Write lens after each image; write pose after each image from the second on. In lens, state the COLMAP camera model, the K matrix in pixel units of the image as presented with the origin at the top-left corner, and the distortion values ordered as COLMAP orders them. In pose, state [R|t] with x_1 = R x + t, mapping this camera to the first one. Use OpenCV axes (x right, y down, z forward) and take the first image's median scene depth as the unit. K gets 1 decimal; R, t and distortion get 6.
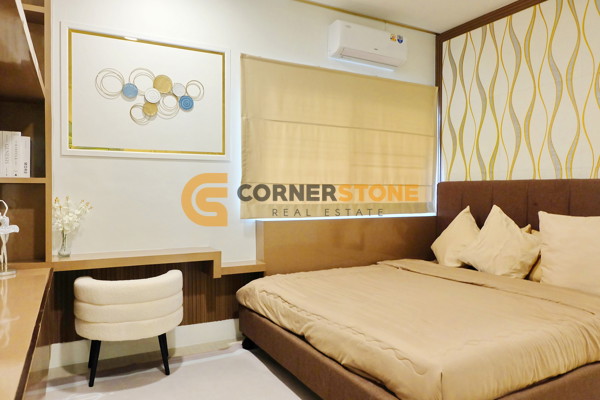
lens RADIAL K [[413.0, 0, 300.0], [0, 413.0, 200.0], [0, 0, 1]] dist [-0.059864, 0.075843]
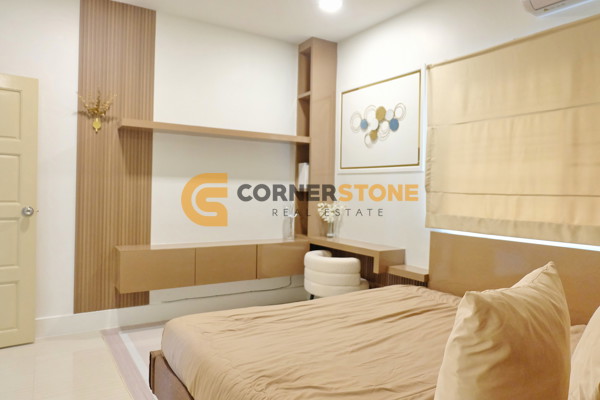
lens RADIAL K [[430.8, 0, 300.0], [0, 430.8, 200.0], [0, 0, 1]] dist [-0.031788, 0.001869]
pose [[0.077203, 0.016647, -0.996876, 0.957130], [-0.051335, 0.998601, 0.012700, -0.019902], [0.995693, 0.050194, 0.077950, 0.652773]]
